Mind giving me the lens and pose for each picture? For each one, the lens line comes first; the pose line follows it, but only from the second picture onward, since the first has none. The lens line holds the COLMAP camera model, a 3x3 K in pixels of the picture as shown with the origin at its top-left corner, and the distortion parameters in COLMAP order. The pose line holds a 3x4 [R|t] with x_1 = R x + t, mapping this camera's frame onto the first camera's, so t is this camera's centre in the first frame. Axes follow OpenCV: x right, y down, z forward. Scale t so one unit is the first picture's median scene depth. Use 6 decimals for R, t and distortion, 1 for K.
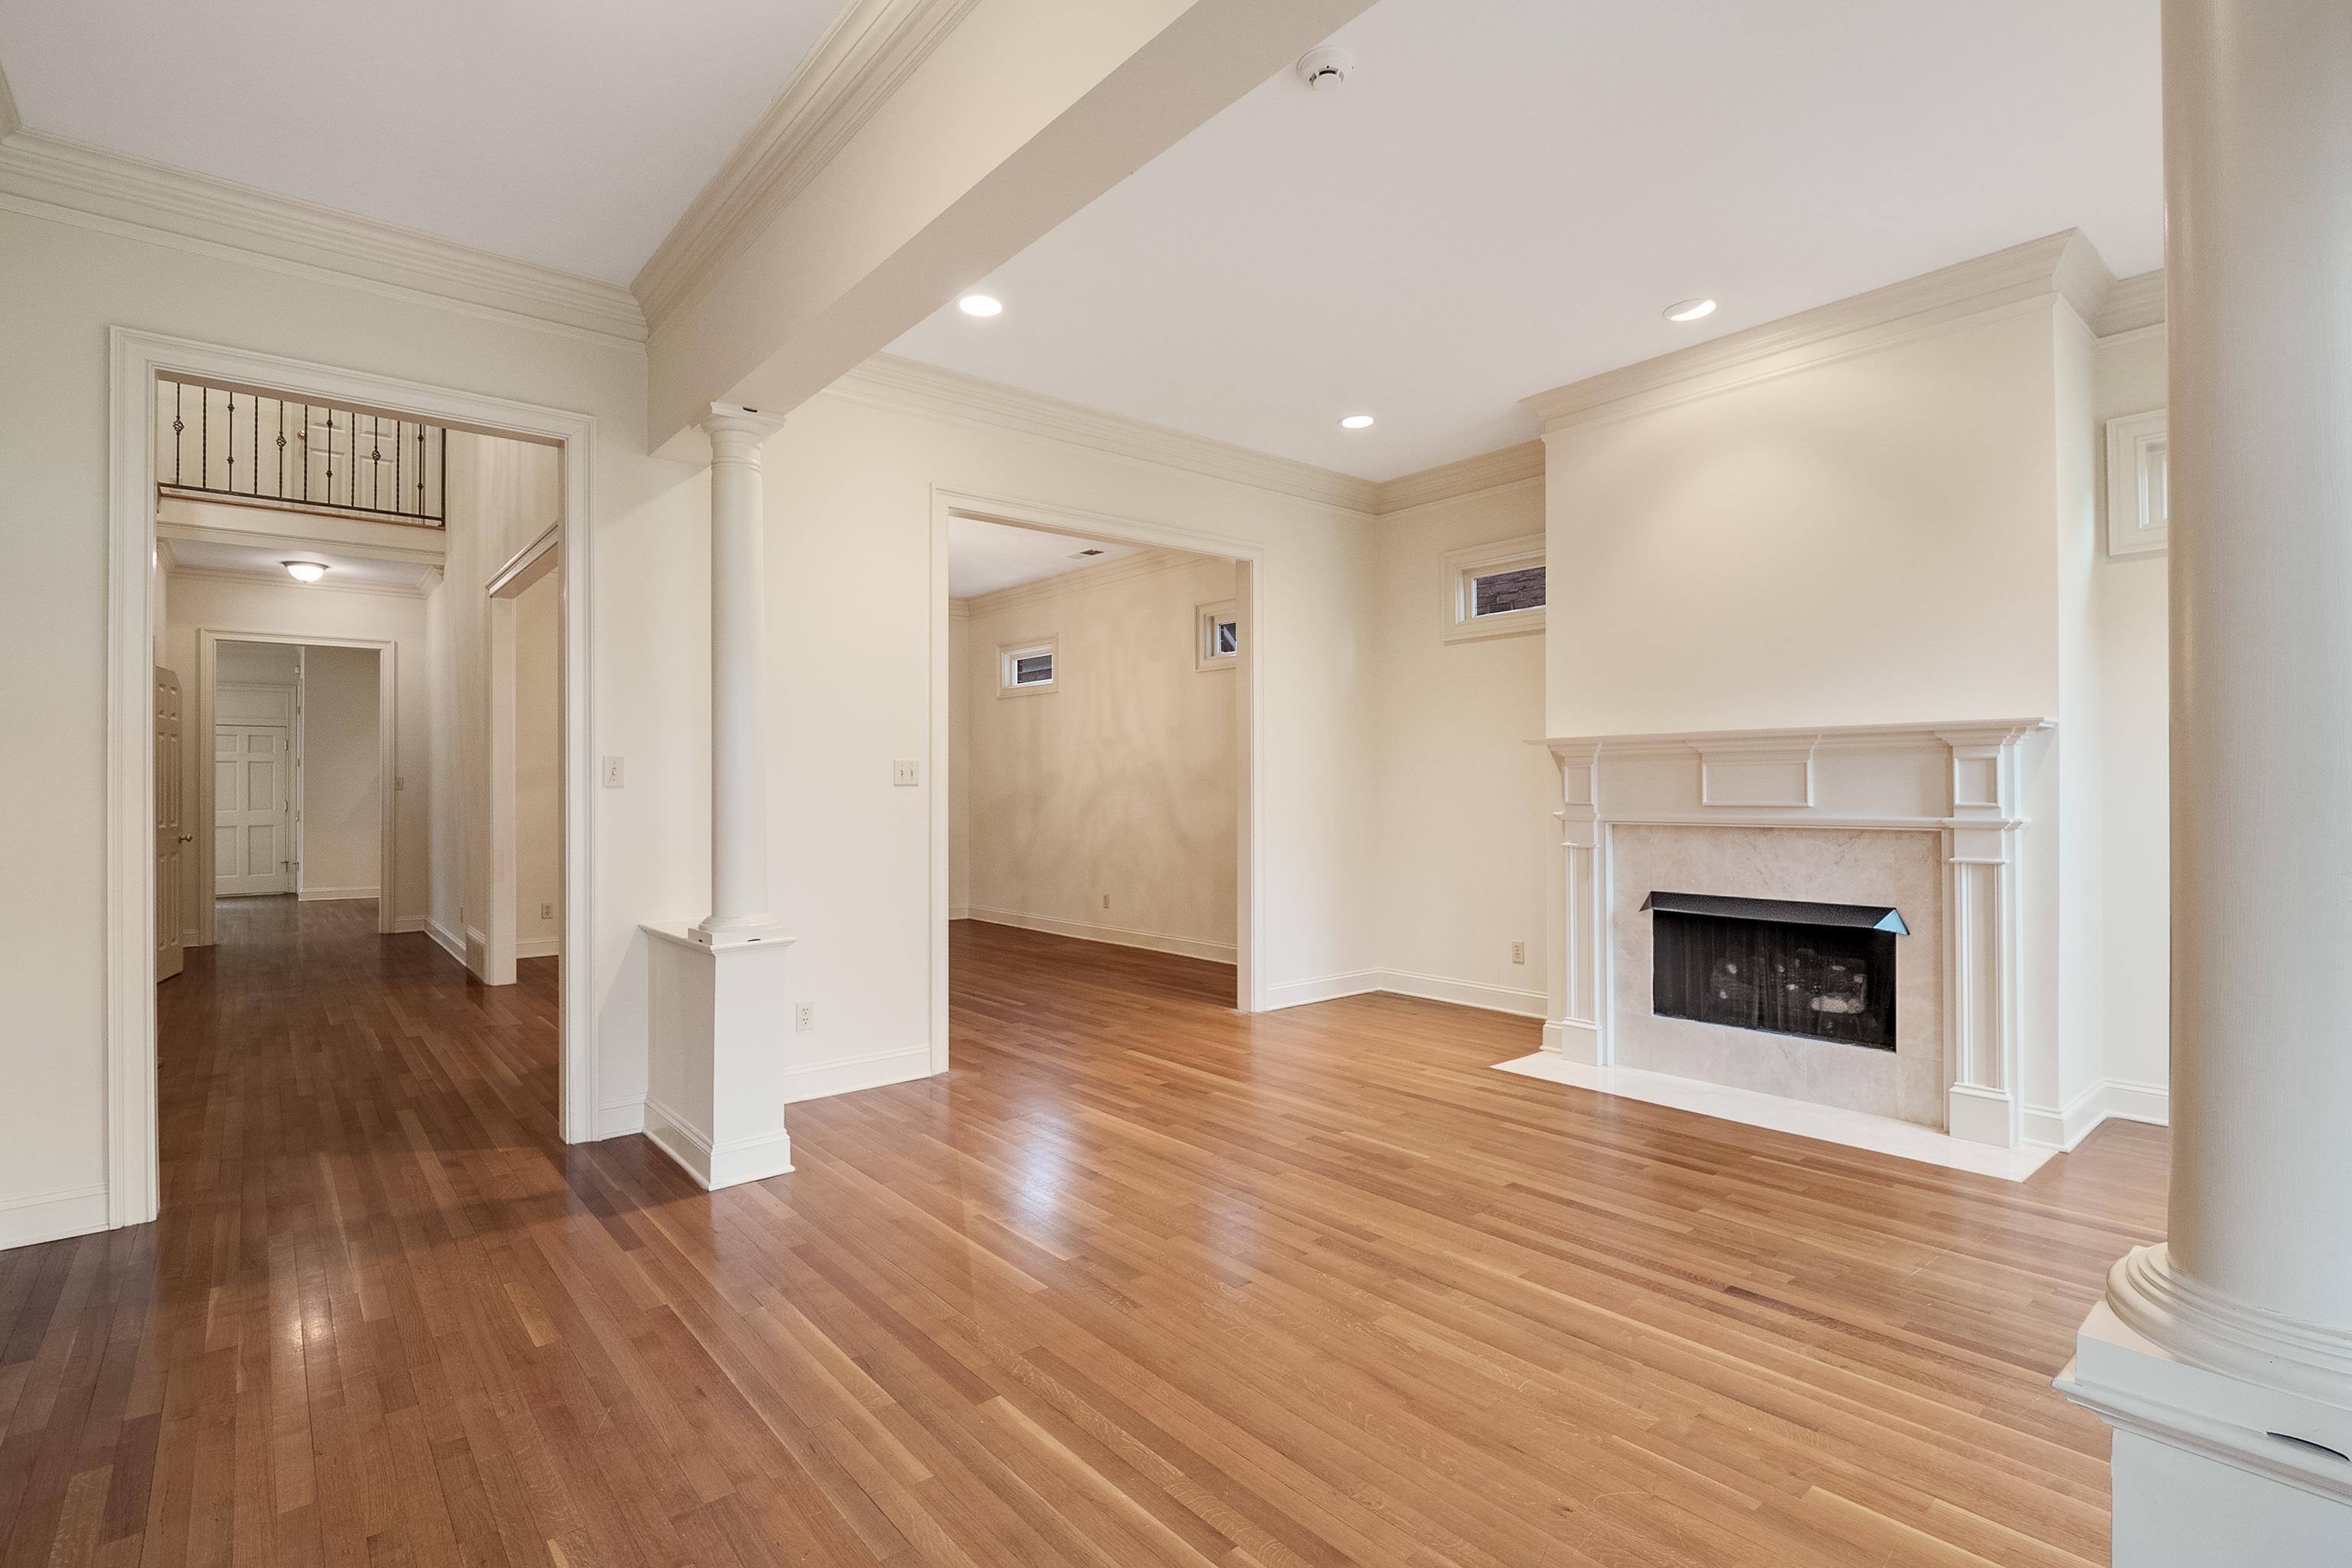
lens RADIAL K [[1121.3, 0, 1162.4], [0, 1121.3, 782.4], [0, 0, 1]] dist [-0.003943, -0.009214]
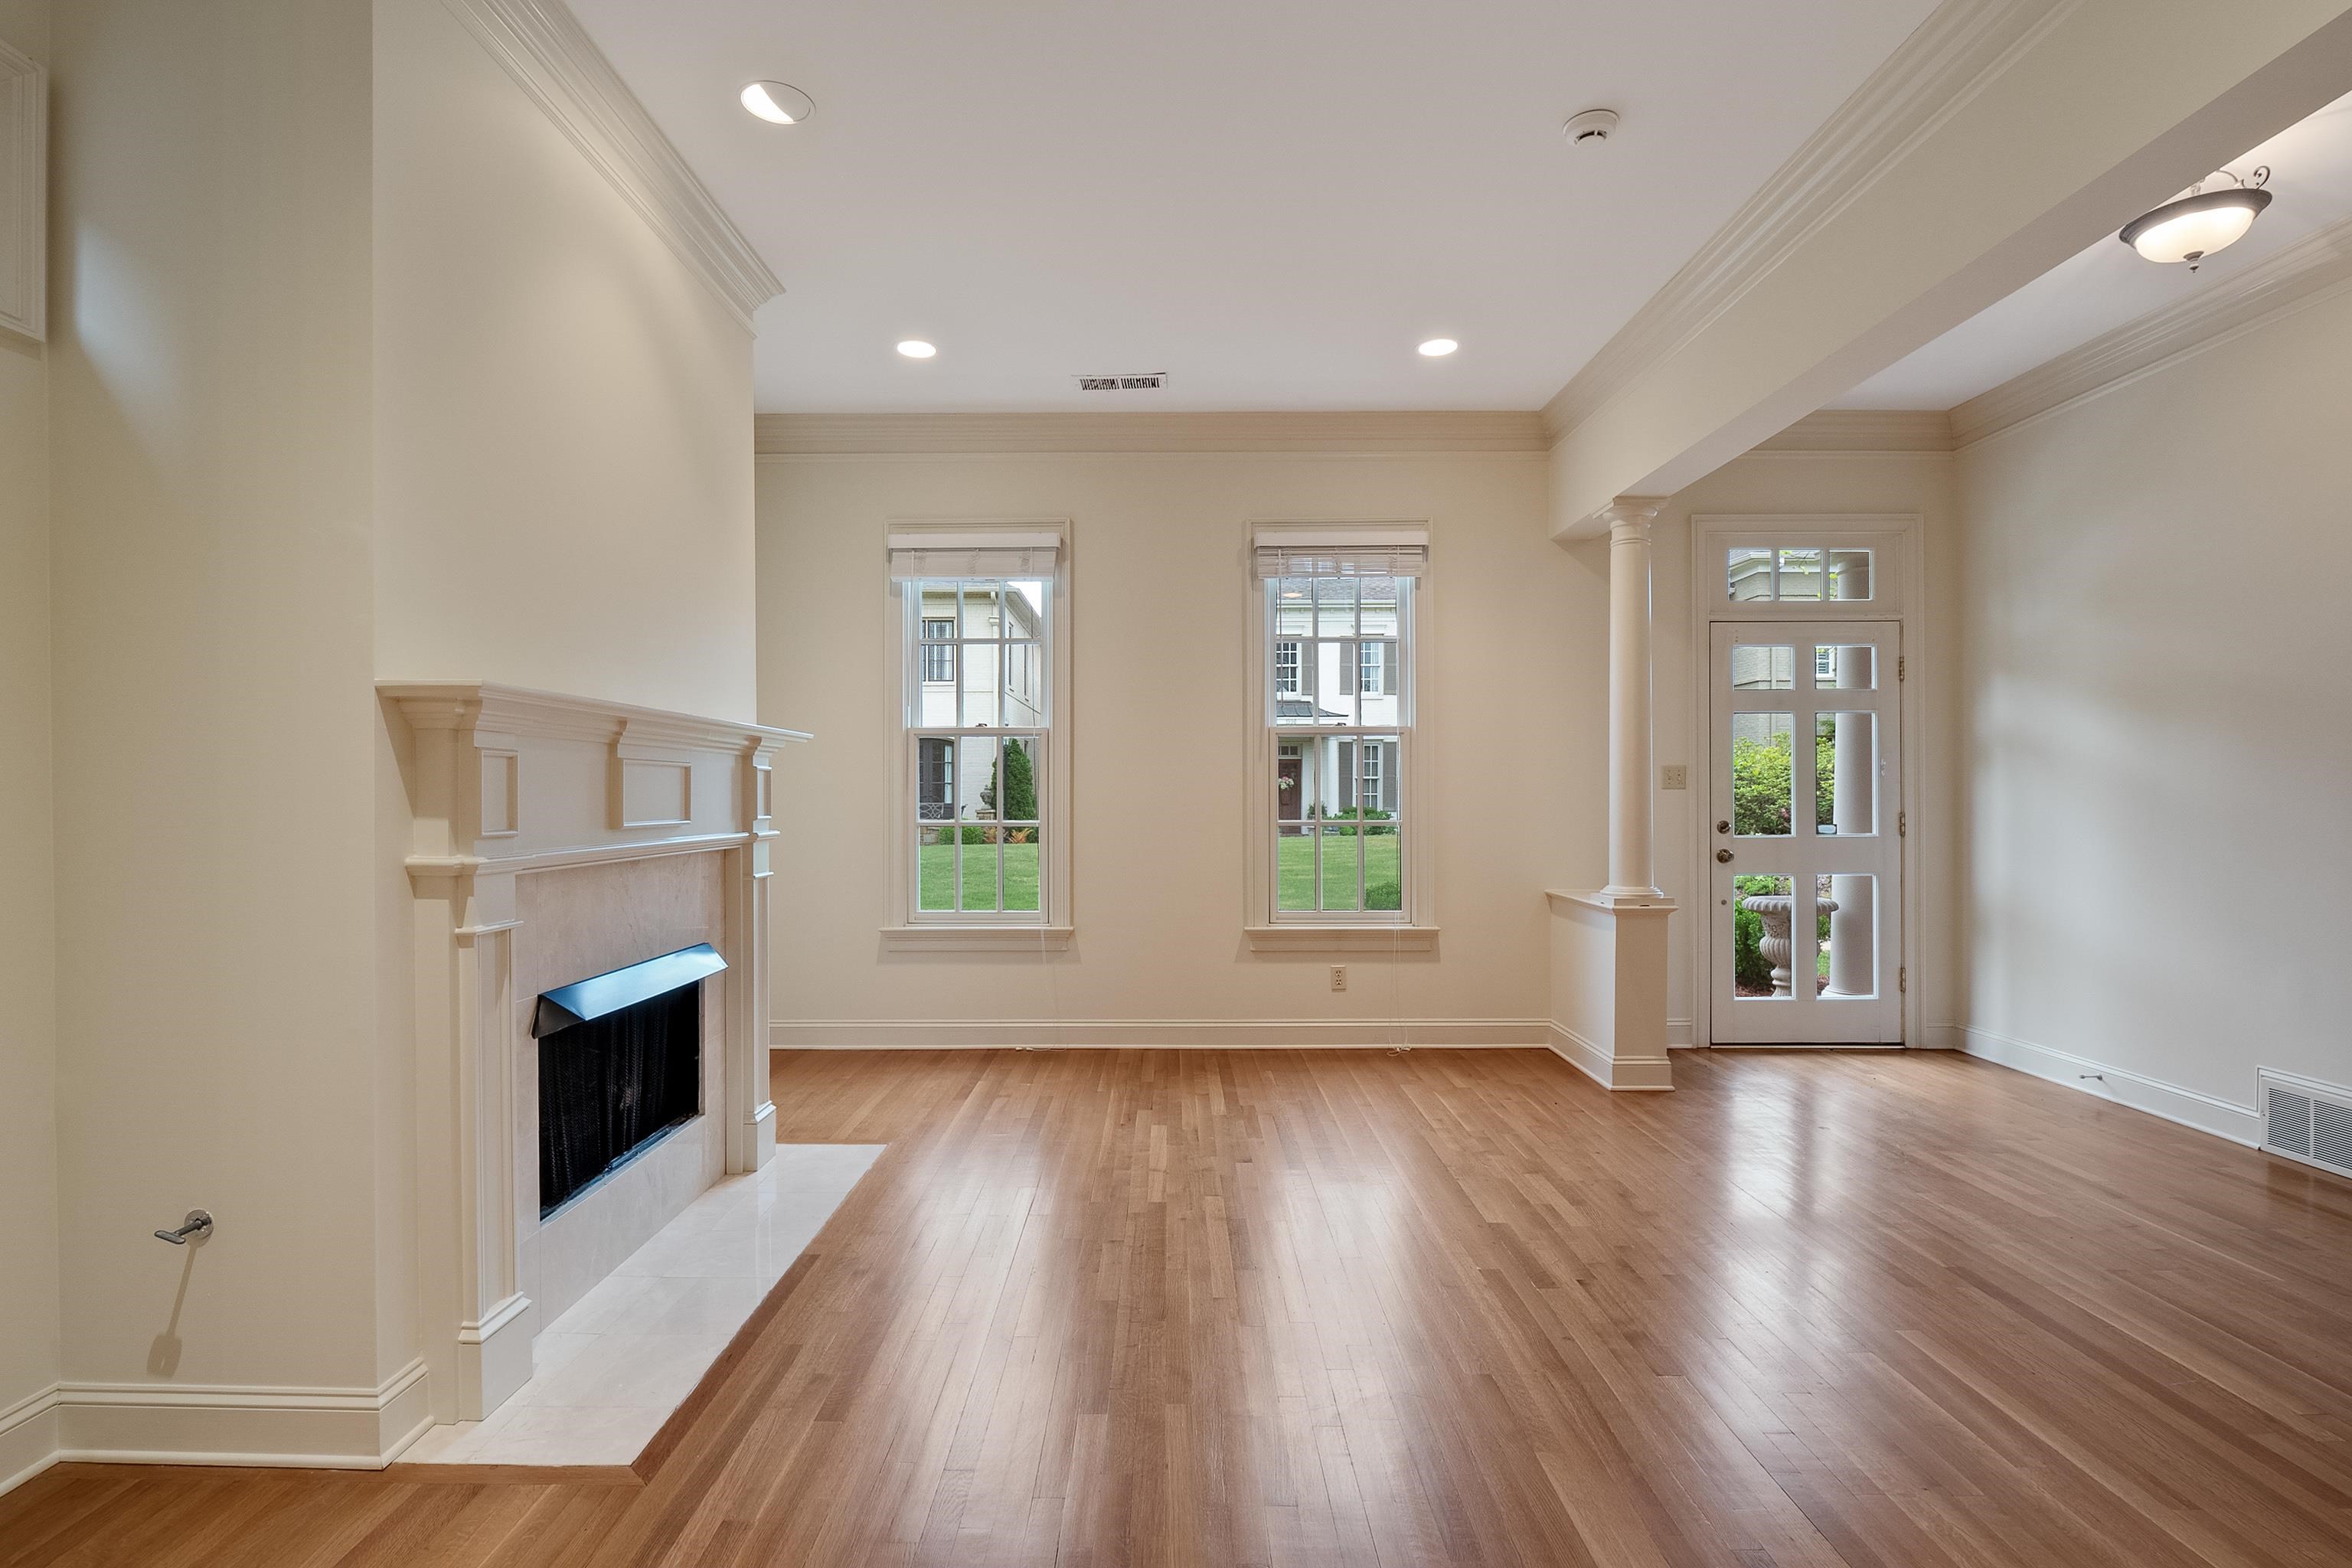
lens RADIAL K [[1111.3, 0, 1176.9], [0, 1111.3, 797.0], [0, 0, 1]] dist [-0.018865, -0.000459]
pose [[-0.768258, 0.004665, 0.640123, -0.143606], [0.002695, 0.999988, -0.004053, 0.006225], [-0.640134, -0.001388, -0.768262, 1.306054]]
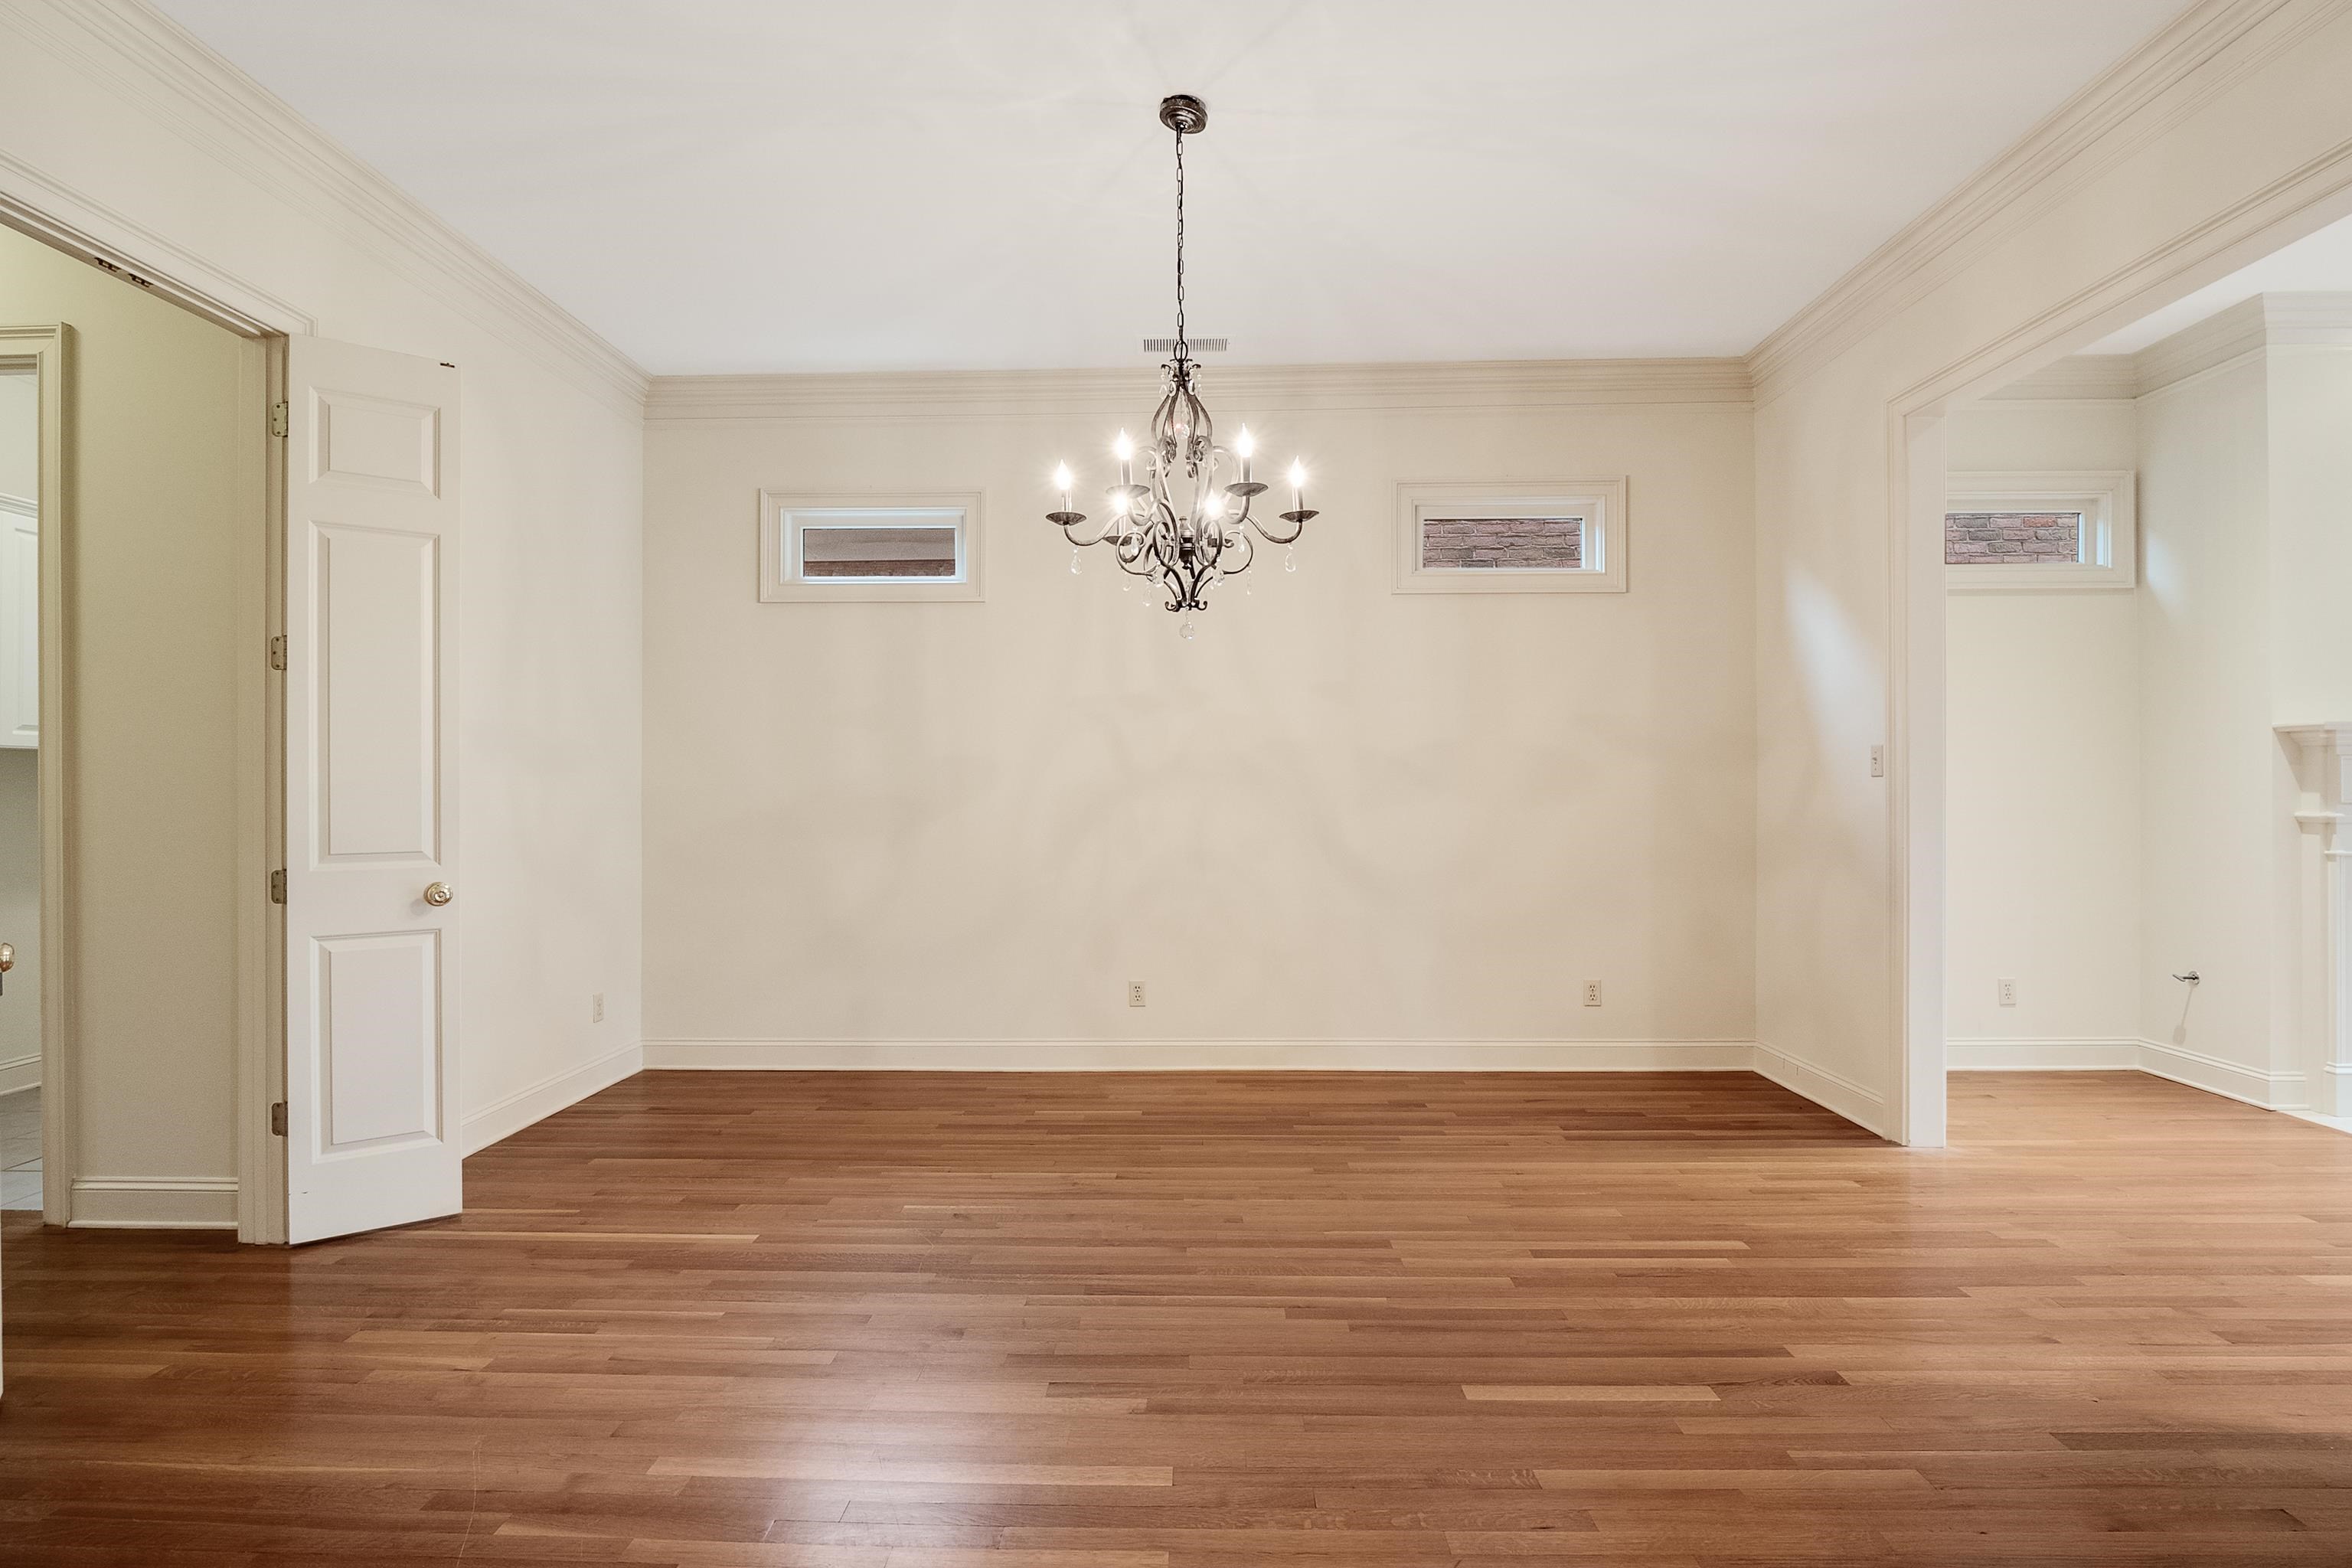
lens RADIAL K [[1169.2, 0, 1176.4], [0, 1169.2, 801.1], [0, 0, 1]] dist [0.017161, -0.000952]
pose [[0.658612, -0.001980, 0.752480, -0.925212], [-0.002749, 0.999984, 0.005037, 0.017123], [-0.752477, -0.005386, 0.658596, 1.210044]]
